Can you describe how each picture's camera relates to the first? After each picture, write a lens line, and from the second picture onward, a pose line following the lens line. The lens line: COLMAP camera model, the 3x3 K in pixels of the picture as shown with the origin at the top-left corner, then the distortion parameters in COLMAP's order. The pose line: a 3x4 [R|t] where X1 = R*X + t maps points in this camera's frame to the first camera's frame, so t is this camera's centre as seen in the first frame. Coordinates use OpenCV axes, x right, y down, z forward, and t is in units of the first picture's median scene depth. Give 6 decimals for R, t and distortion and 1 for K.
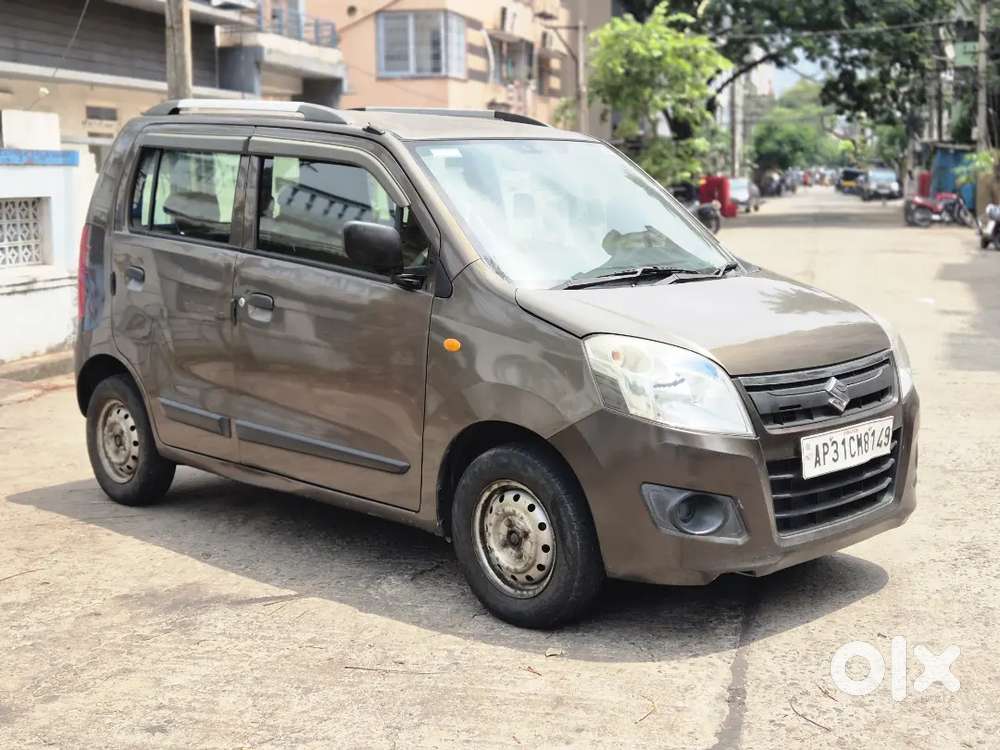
lens RADIAL K [[1332.0, 0, 502.8], [0, 1332.0, 355.5], [0, 0, 1]] dist [0.099588, -0.159978]
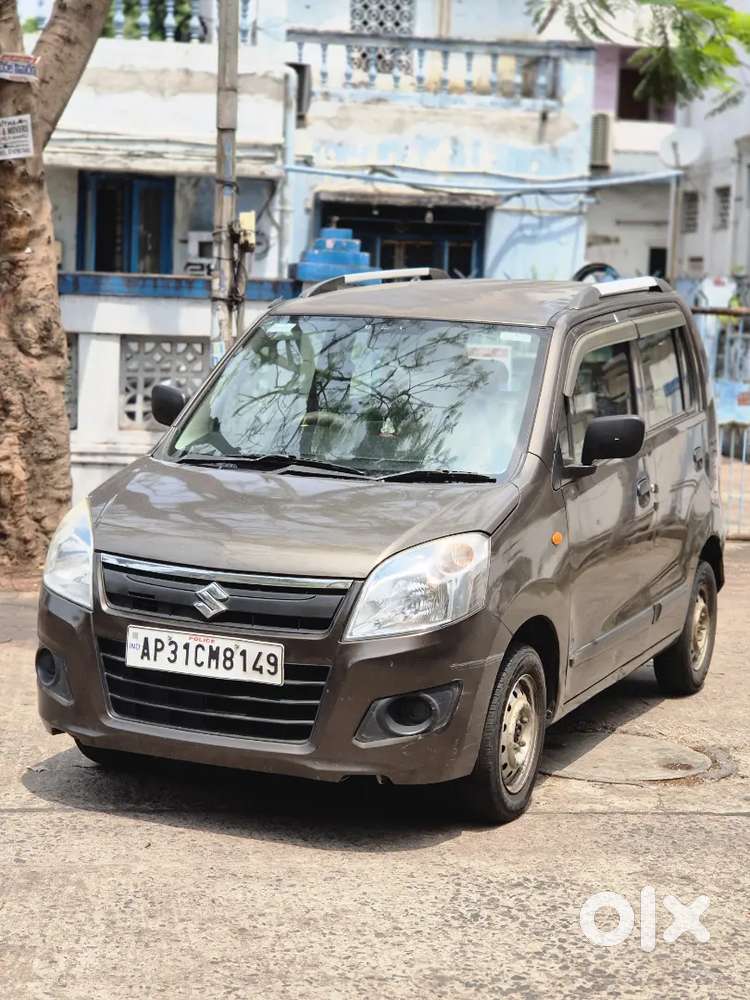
lens RADIAL K [[1935.3, 0, 348.1], [0, 1935.3, 500.9], [0, 0, 1]] dist [-0.492138, 5.627185]
pose [[0.380471, 0.126560, -0.916092, 1.508654], [-0.163869, 0.984142, 0.067903, -0.146313], [0.910159, 0.124284, 0.395177, 0.538640]]
